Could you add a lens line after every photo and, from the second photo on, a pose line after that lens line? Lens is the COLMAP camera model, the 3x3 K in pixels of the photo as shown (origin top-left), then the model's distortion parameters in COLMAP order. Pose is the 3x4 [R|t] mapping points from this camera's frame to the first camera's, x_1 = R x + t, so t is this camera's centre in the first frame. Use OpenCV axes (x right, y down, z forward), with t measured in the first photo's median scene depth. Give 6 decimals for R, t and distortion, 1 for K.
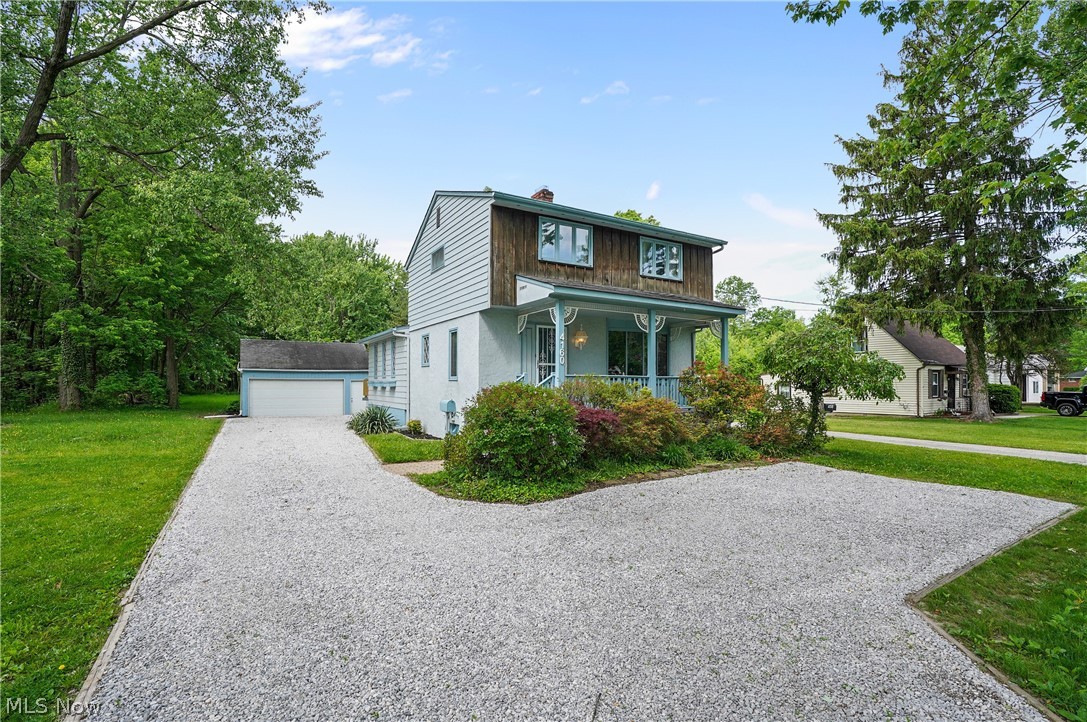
lens RADIAL K [[518.8, 0, 544.9], [0, 518.8, 377.0], [0, 0, 1]] dist [-0.031621, -0.000411]
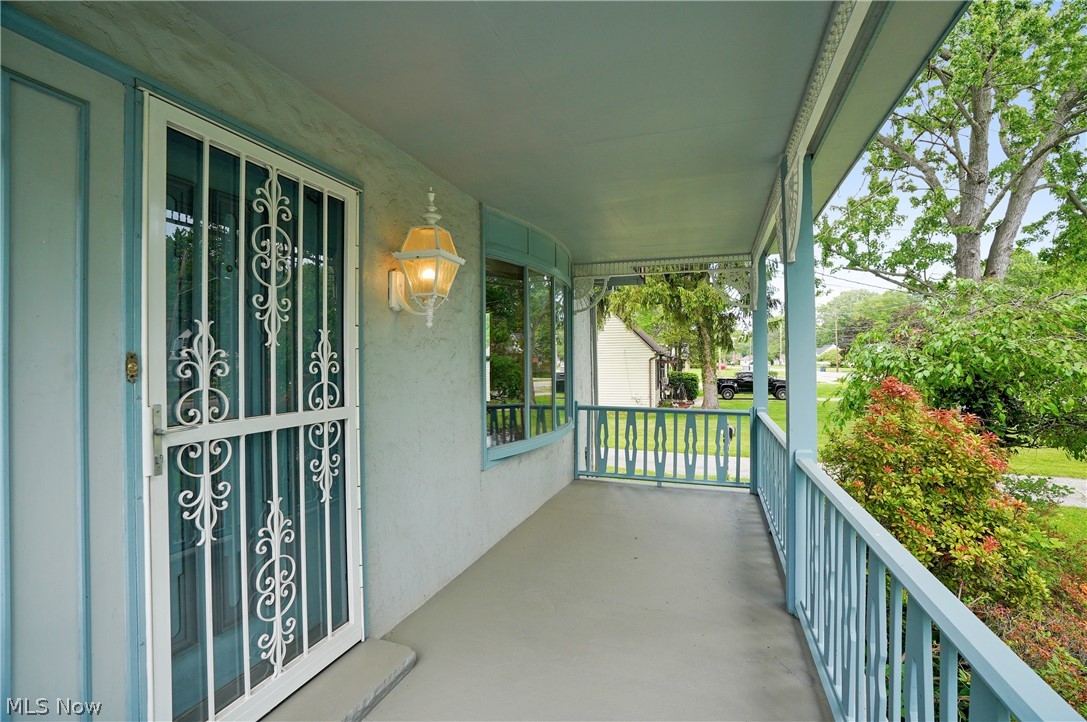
lens RADIAL K [[508.6, 0, 543.5], [0, 508.6, 361.0], [0, 0, 1]] dist [-0.018590, 0.000076]
pose [[0.758635, -0.007841, 0.651468, -0.017725], [0.001495, 0.999946, 0.010295, -0.036308], [-0.651514, -0.006836, 0.758606, 0.724069]]
